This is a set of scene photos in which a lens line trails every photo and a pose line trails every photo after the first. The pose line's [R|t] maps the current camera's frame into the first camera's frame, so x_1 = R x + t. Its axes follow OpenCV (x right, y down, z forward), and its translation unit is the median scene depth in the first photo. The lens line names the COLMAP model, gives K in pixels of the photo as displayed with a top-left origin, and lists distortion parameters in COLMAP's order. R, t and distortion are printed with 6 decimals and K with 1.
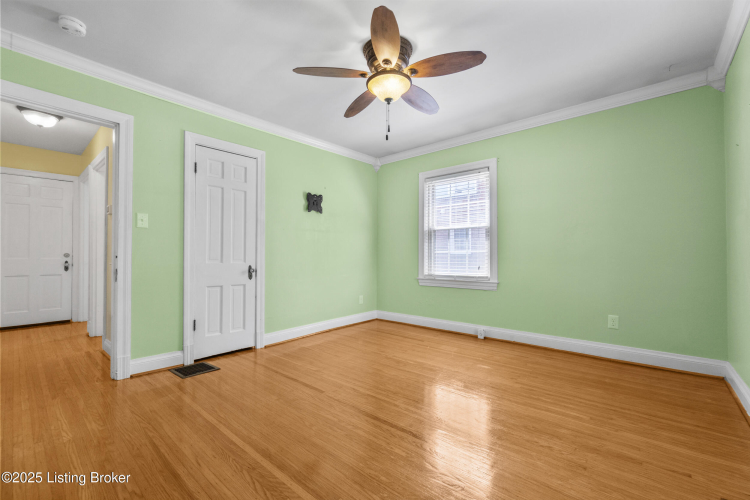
lens RADIAL K [[328.0, 0, 372.0], [0, 328.0, 254.5], [0, 0, 1]] dist [-0.009526, 0.000051]
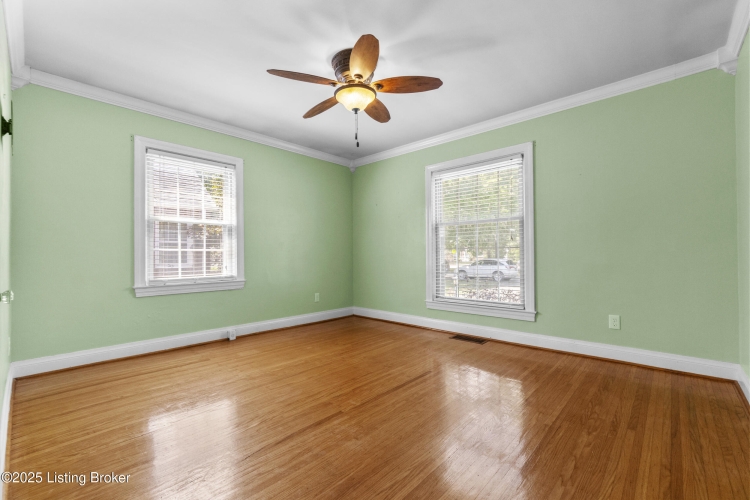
lens RADIAL K [[328.0, 0, 372.0], [0, 328.0, 254.5], [0, 0, 1]] dist [-0.009526, 0.000051]
pose [[0.002712, 0.002013, 0.999994, -0.647758], [-0.000743, 0.999998, -0.002011, 0.004652], [-0.999996, -0.000738, 0.002713, 0.587756]]
